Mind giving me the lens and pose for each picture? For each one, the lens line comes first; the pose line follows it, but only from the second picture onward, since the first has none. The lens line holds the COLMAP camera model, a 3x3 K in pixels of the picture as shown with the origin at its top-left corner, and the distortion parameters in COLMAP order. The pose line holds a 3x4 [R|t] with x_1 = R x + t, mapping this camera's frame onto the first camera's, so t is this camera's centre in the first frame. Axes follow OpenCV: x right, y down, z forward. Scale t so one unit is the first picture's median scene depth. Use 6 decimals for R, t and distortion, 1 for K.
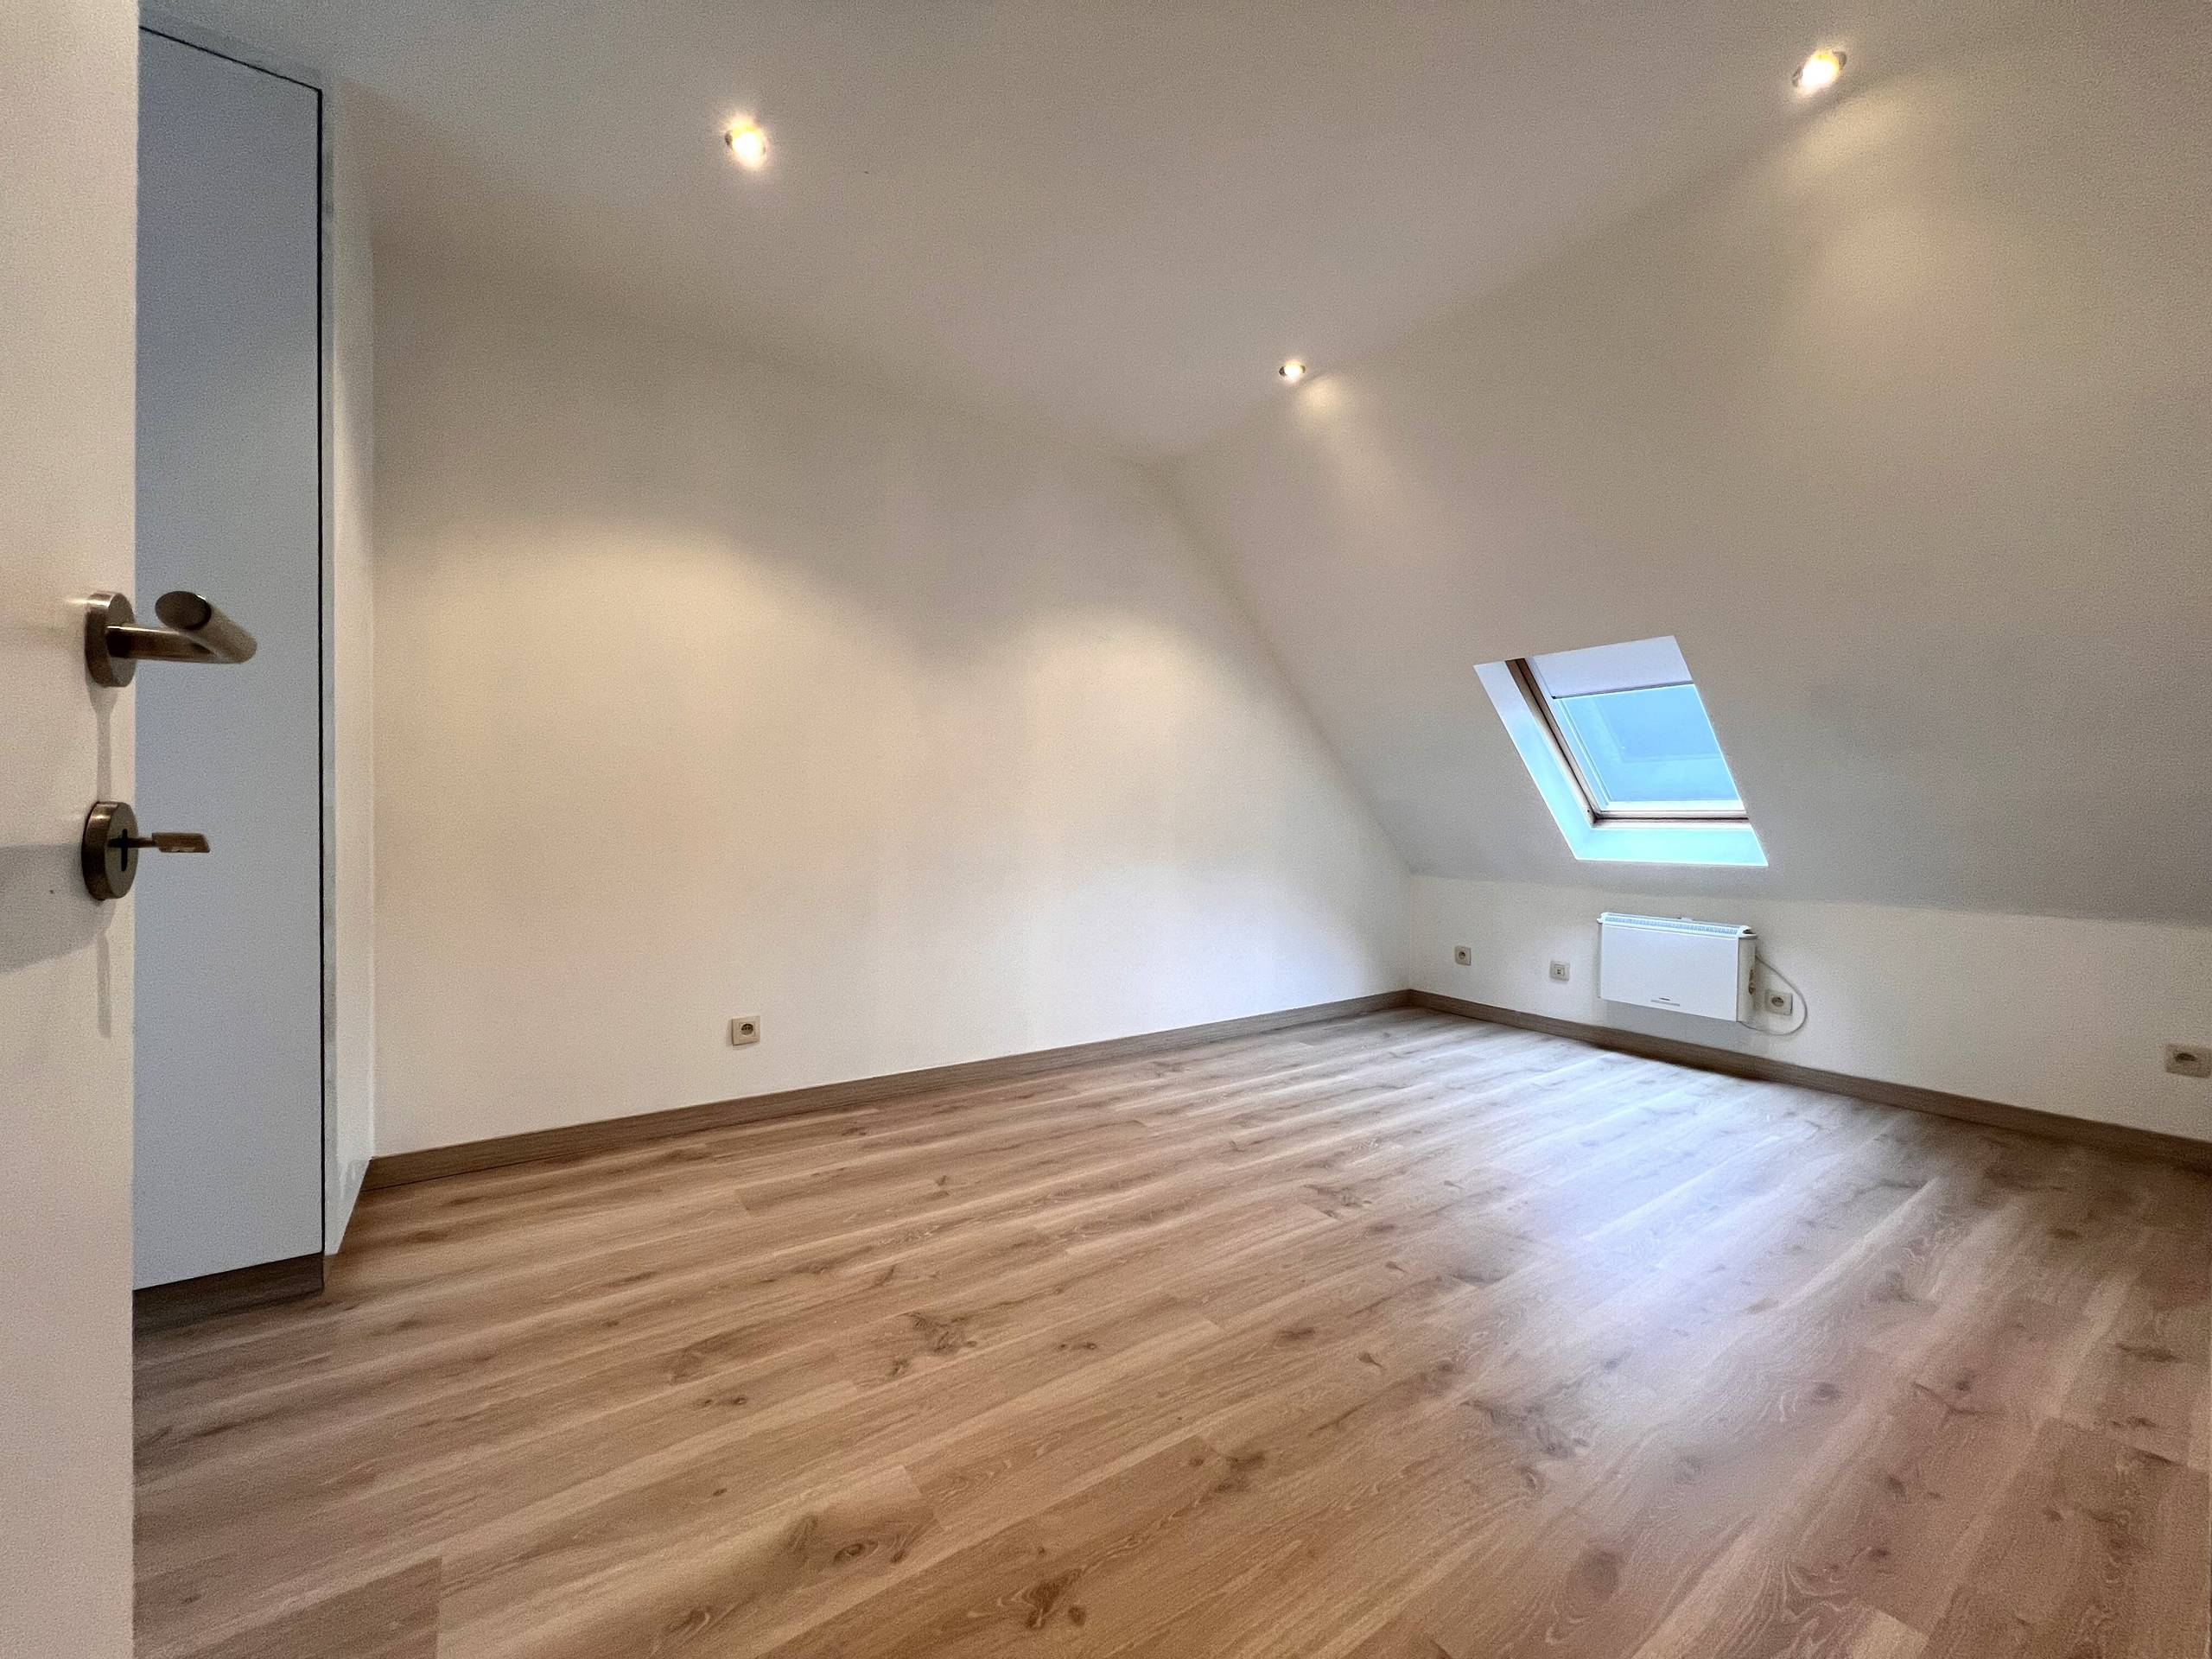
lens RADIAL K [[876.4, 0, 1092.1], [0, 876.4, 830.2], [0, 0, 1]] dist [0.000257, 0.000123]
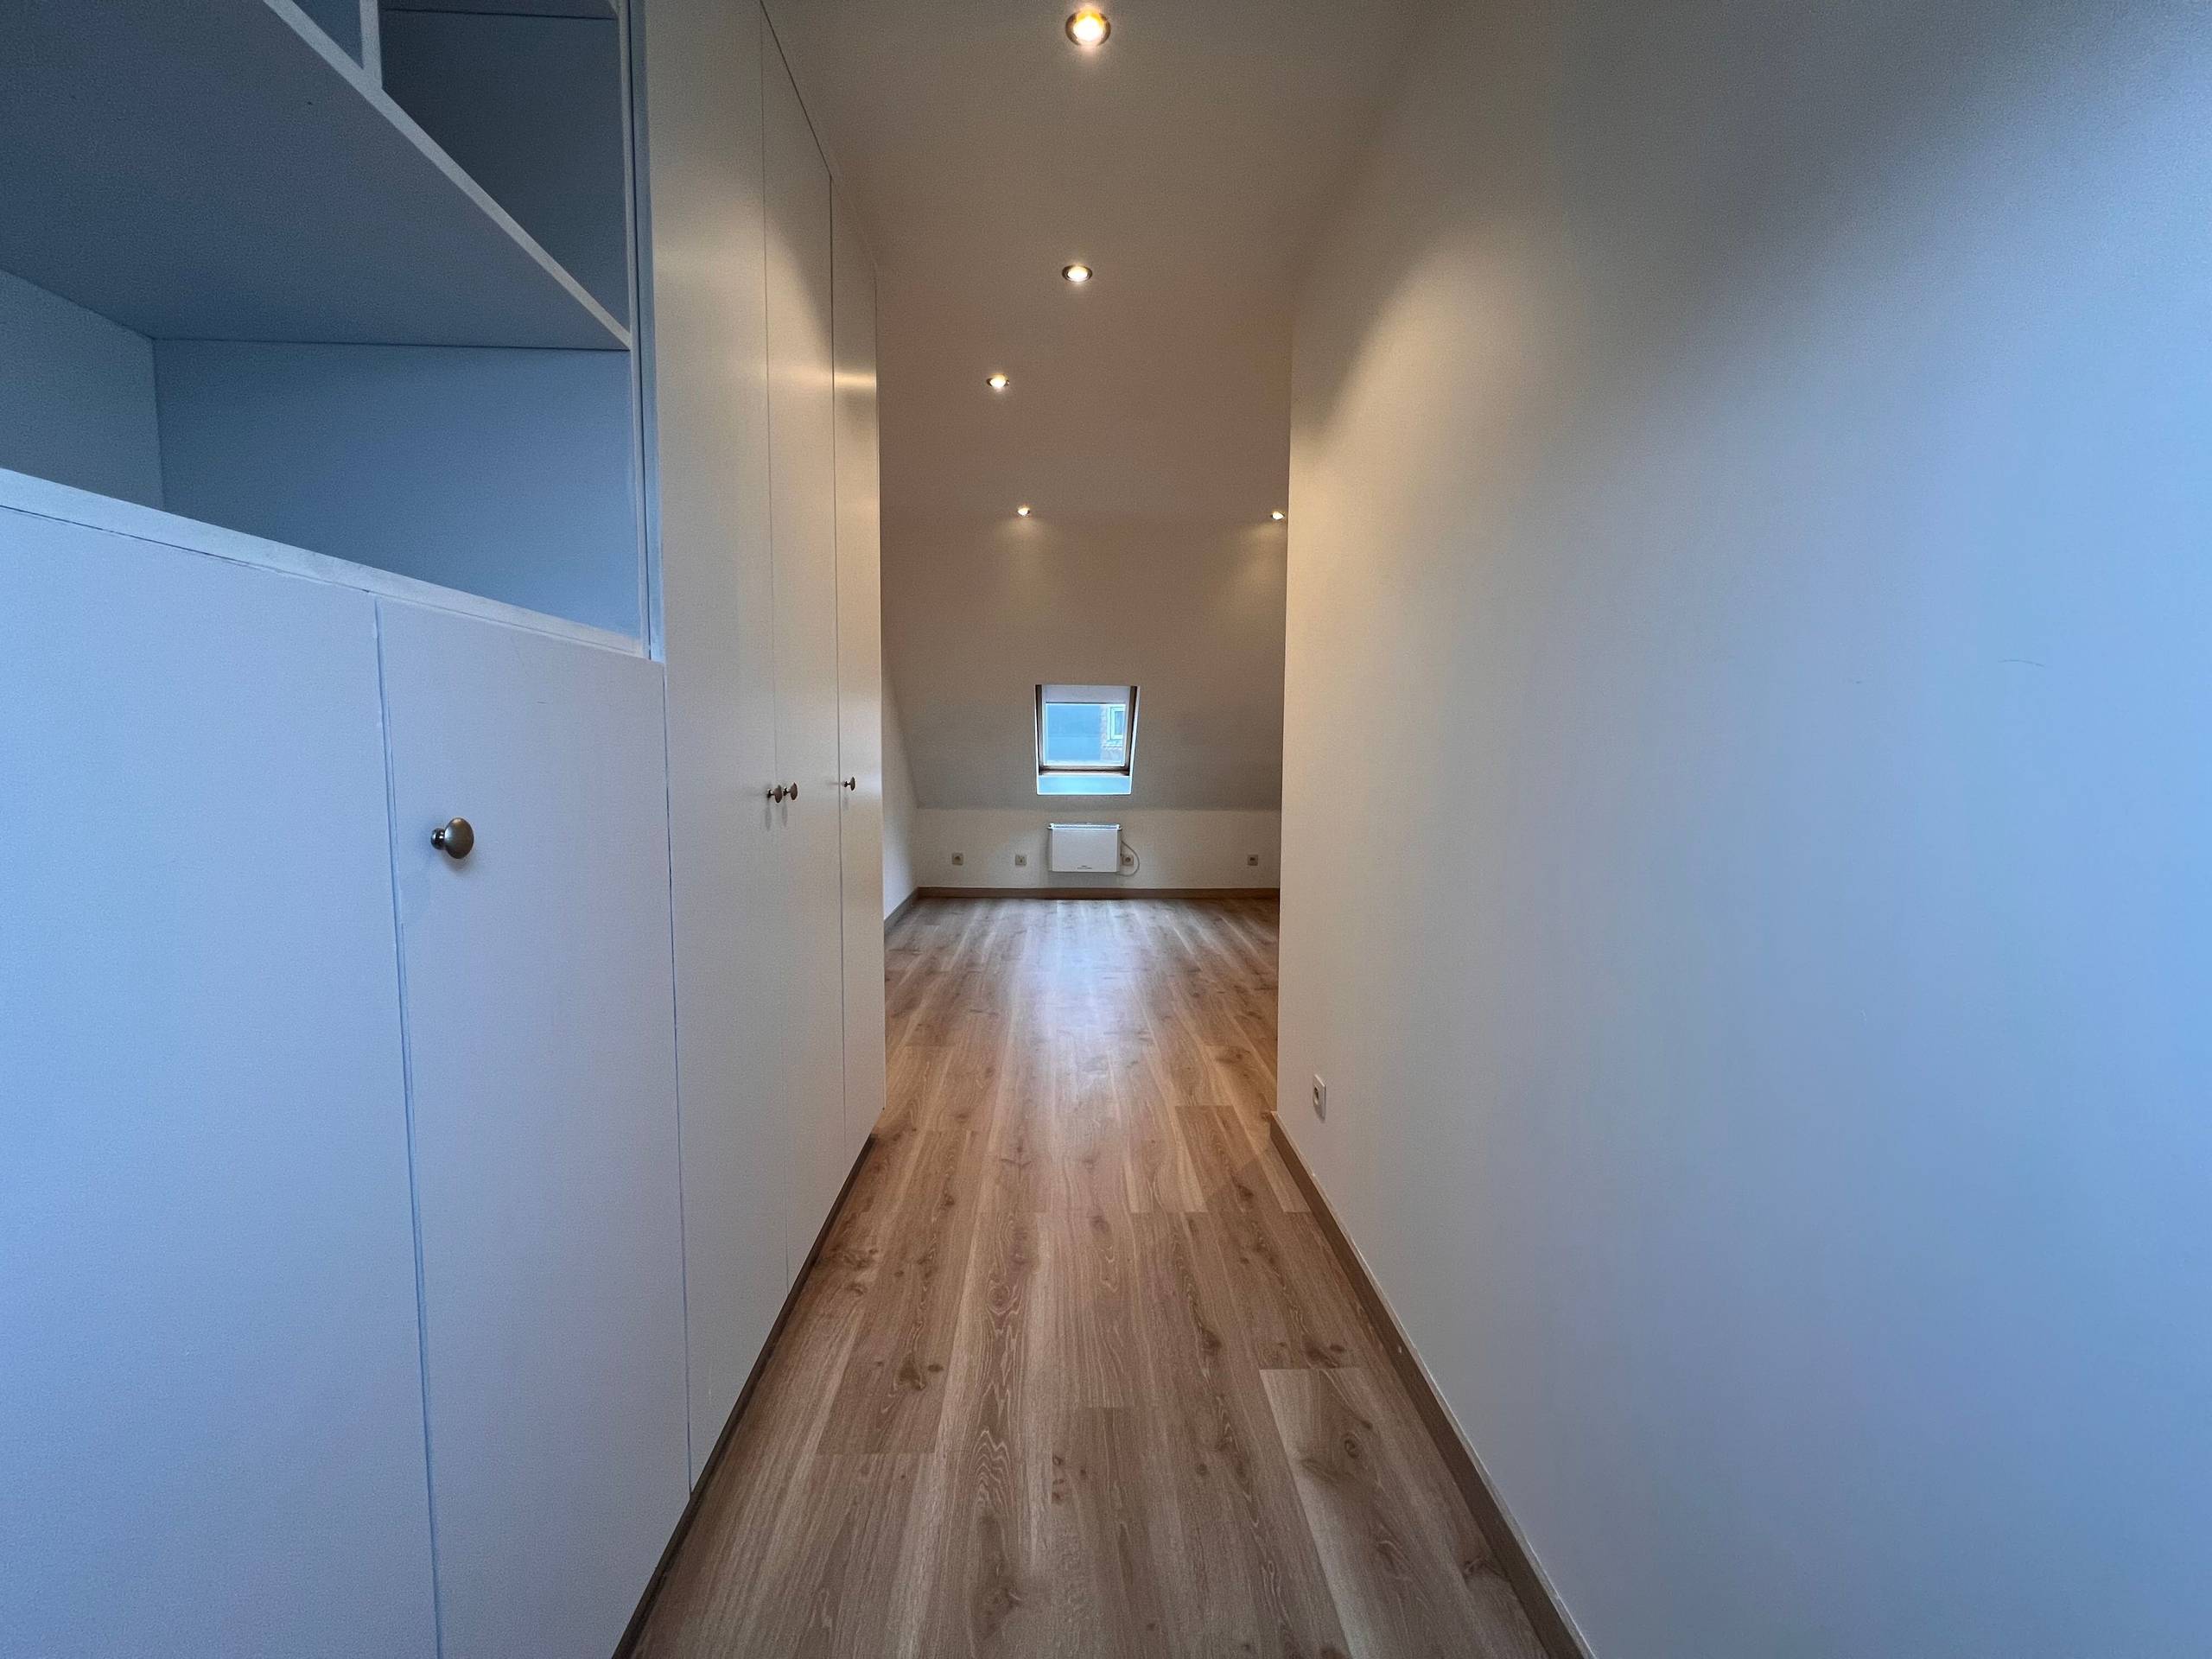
lens RADIAL K [[876.4, 0, 1121.7], [0, 876.4, 825.9], [0, 0, 1]] dist [0.000257, 0.000123]
pose [[0.505019, -0.067256, 0.860484, -0.983434], [-0.000238, 0.996949, 0.078062, -0.044403], [-0.863108, -0.039628, 0.503462, -0.018798]]
